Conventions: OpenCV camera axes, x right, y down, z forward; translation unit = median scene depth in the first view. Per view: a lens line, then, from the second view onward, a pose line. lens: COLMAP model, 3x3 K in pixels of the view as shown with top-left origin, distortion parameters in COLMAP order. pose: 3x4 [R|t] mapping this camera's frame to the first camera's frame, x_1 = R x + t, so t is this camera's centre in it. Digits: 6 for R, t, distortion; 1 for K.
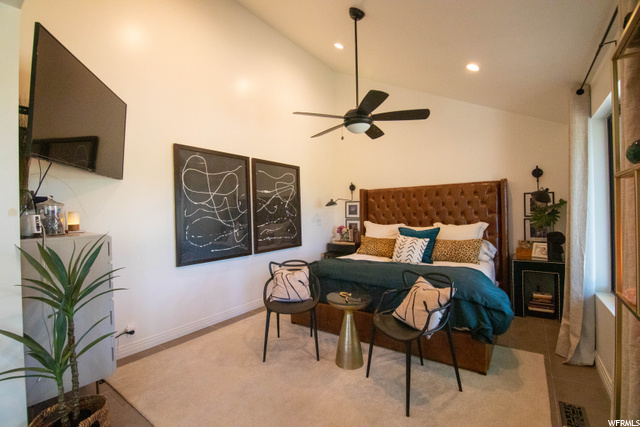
lens RADIAL K [[283.7, 0, 320.0], [0, 283.7, 213.5], [0, 0, 1]] dist [-0.011479, -0.005824]
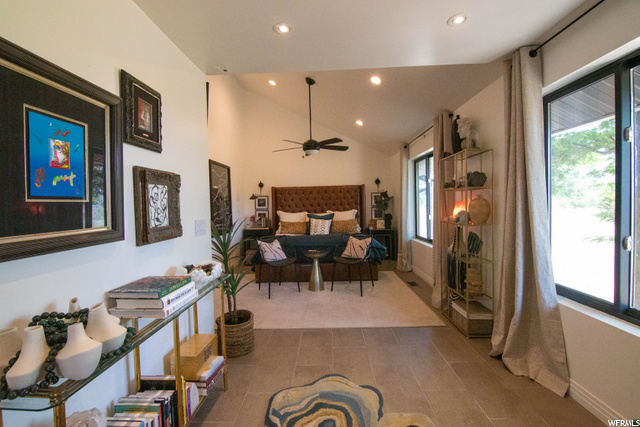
lens RADIAL K [[283.7, 0, 320.0], [0, 283.7, 213.5], [0, 0, 1]] dist [-0.011479, -0.005824]
pose [[0.825727, -0.019164, 0.563744, -0.548404], [0.010058, 0.999764, 0.019254, 0.019992], [-0.563980, -0.010228, 0.825725, -0.284516]]
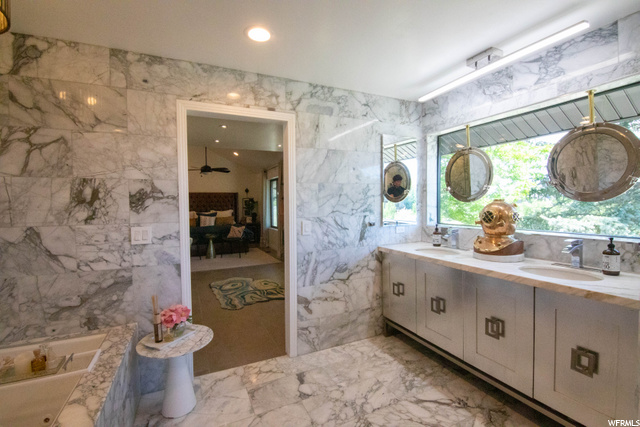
lens RADIAL K [[283.7, 0, 320.0], [0, 283.7, 213.5], [0, 0, 1]] dist [-0.011479, -0.005824]
pose [[0.480362, -0.014798, 0.876946, -1.199643], [0.001058, 0.999867, 0.016293, 0.024580], [-0.877070, -0.006899, 0.480313, -0.851584]]
